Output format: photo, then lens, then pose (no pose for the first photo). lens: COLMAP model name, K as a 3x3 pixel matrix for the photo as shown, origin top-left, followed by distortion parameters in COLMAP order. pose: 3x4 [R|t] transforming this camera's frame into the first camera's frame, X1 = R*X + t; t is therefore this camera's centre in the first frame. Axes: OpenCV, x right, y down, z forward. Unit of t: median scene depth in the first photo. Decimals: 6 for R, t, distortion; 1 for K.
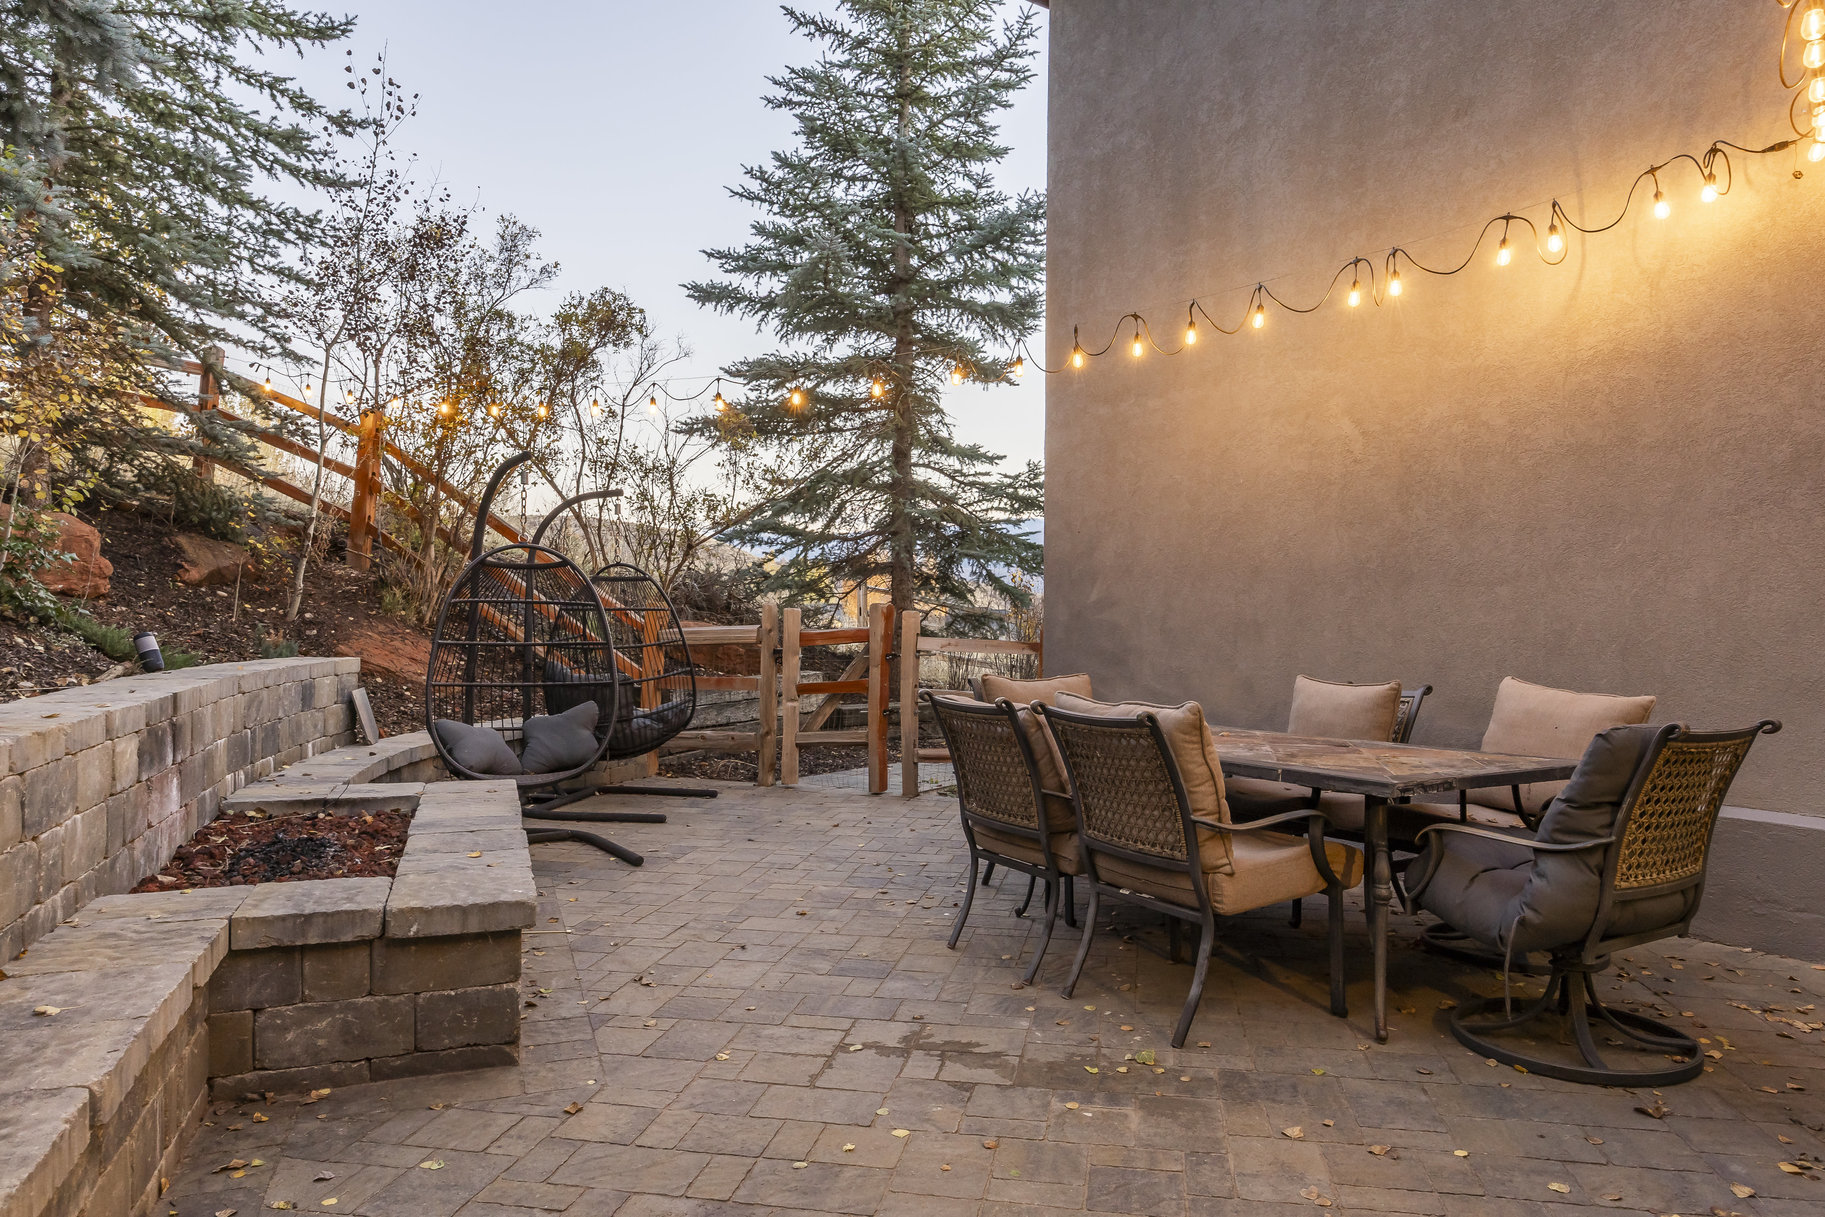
lens RADIAL K [[1144.9, 0, 917.0], [0, 1144.9, 604.6], [0, 0, 1]] dist [-0.004097, -0.000768]
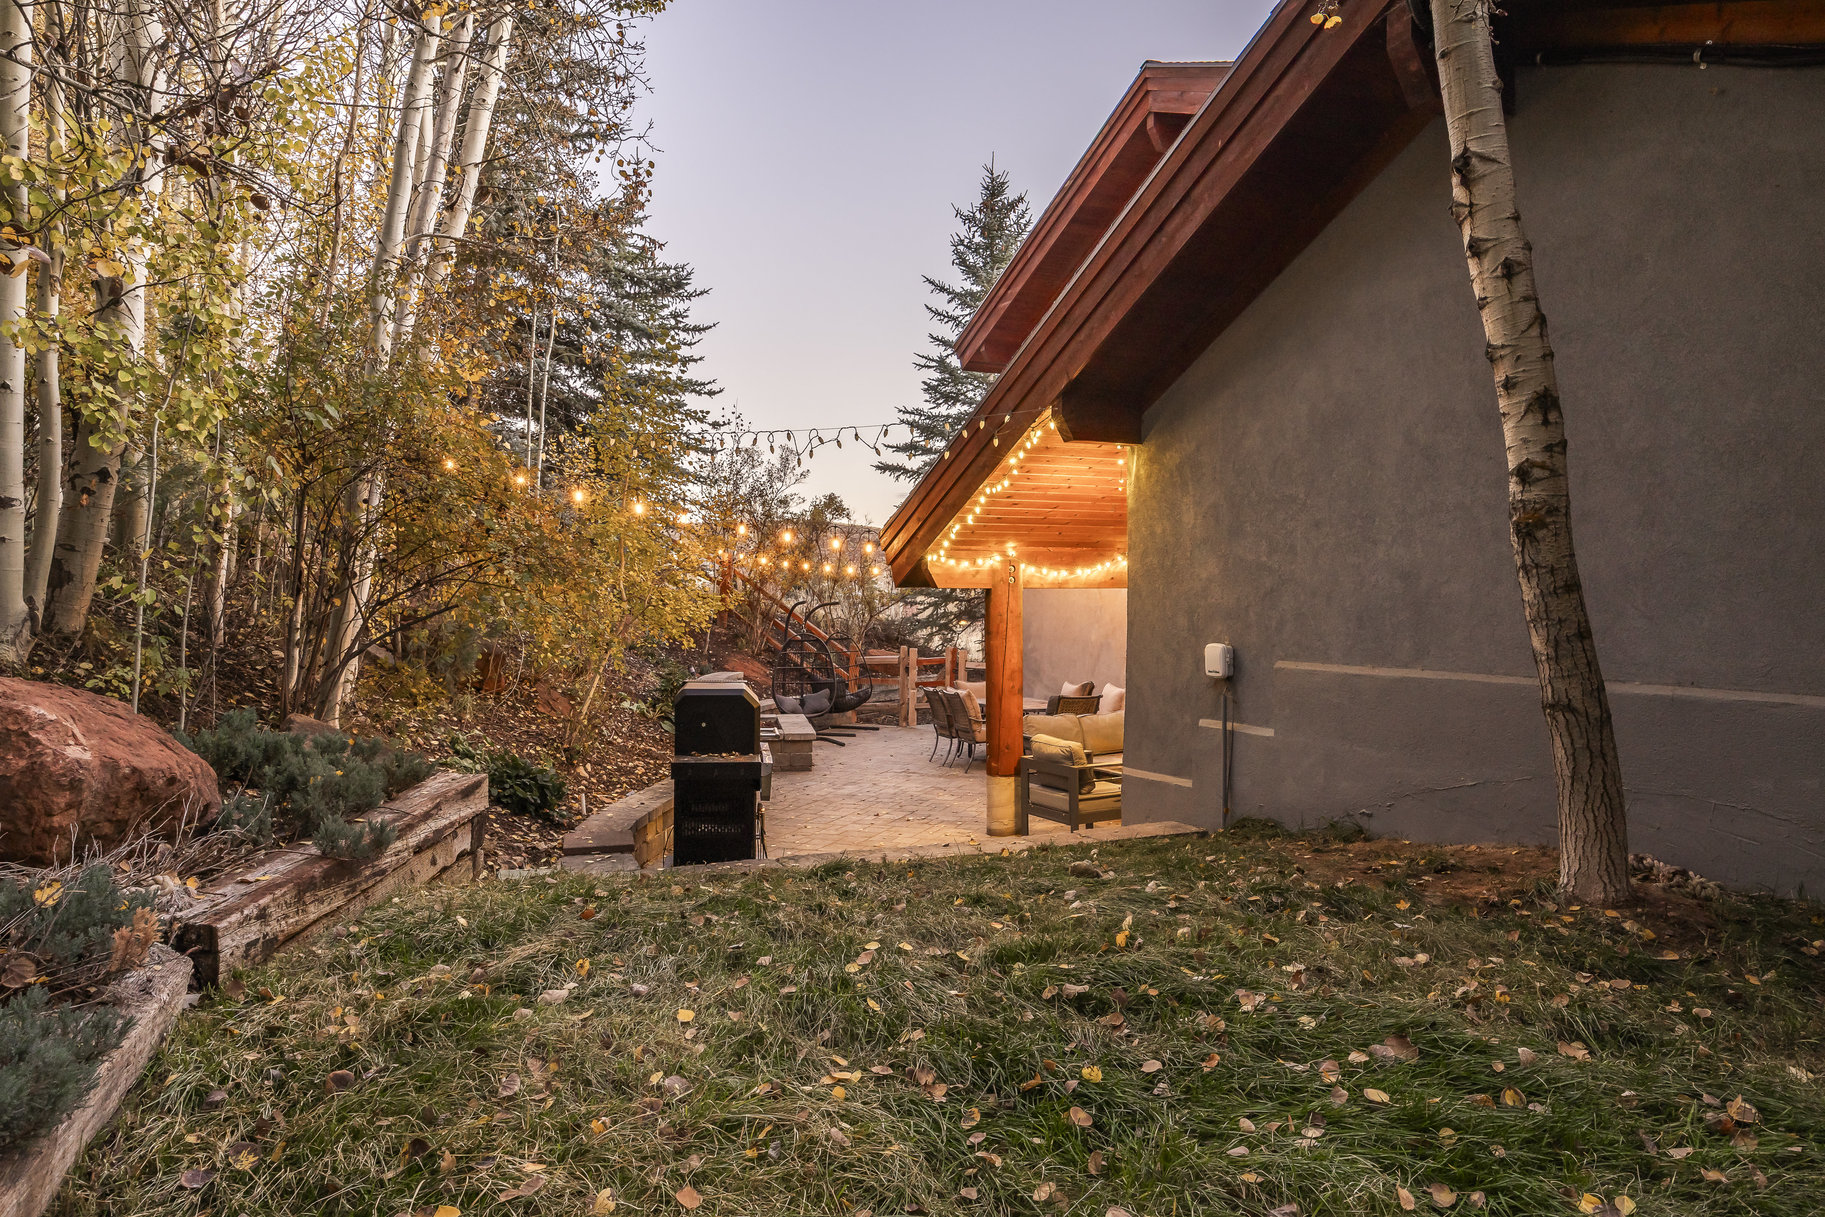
lens RADIAL K [[1144.9, 0, 909.6], [0, 1144.9, 612.4], [0, 0, 1]] dist [-0.004097, -0.000768]
pose [[0.979329, -0.006252, -0.202176, 0.338772], [0.009467, 0.999844, 0.014940, -0.100709], [0.202051, -0.016545, 0.979235, -1.198990]]
